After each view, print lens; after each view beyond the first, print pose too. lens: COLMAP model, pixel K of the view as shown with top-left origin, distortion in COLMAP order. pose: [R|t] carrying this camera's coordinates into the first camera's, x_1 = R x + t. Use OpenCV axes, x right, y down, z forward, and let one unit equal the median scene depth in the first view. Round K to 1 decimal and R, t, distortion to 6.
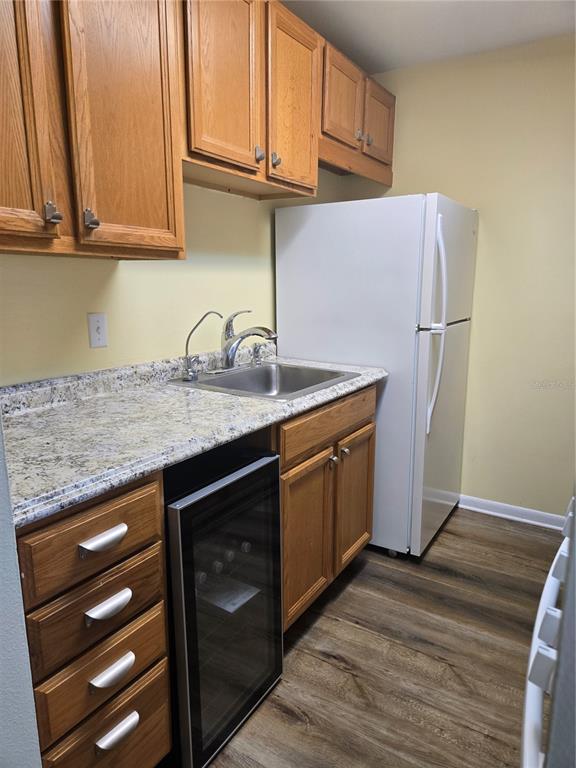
lens RADIAL K [[517.1, 0, 291.2], [0, 517.1, 385.2], [0, 0, 1]] dist [0.052163, -0.020540]
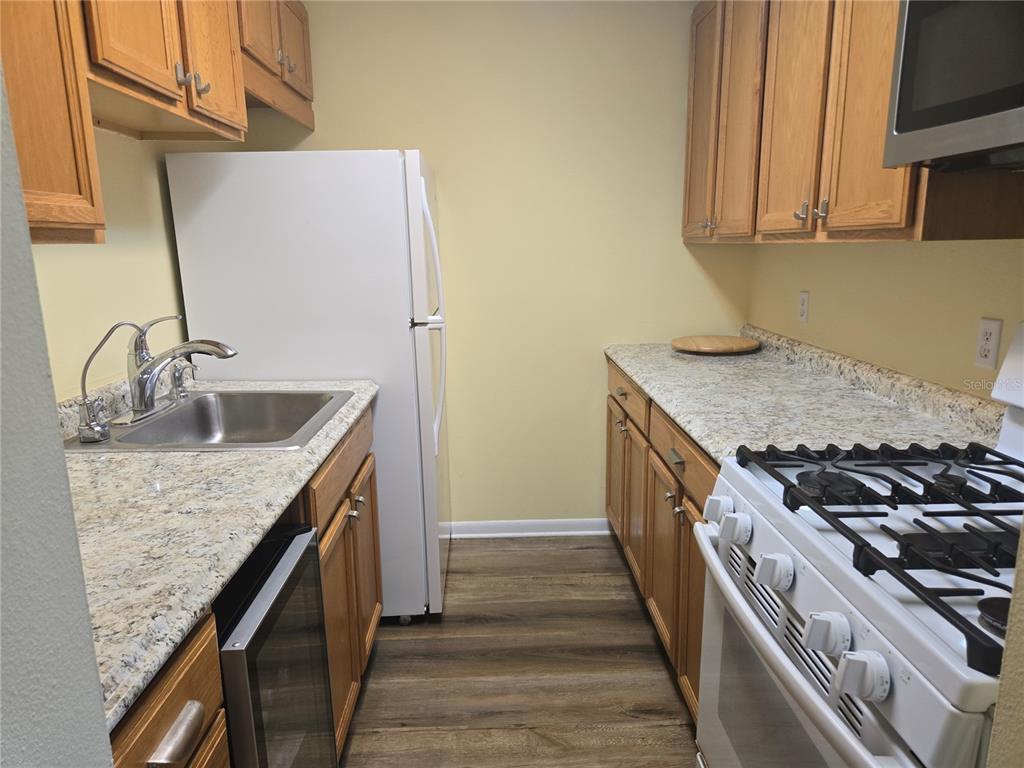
lens RADIAL K [[689.5, 0, 513.9], [0, 689.5, 385.2], [0, 0, 1]] dist [0.052163, -0.020540]
pose [[0.837895, -0.123975, 0.531565, -0.207210], [0.124188, 0.991623, 0.035518, -0.039726], [-0.531515, 0.036253, 0.846272, 0.058226]]
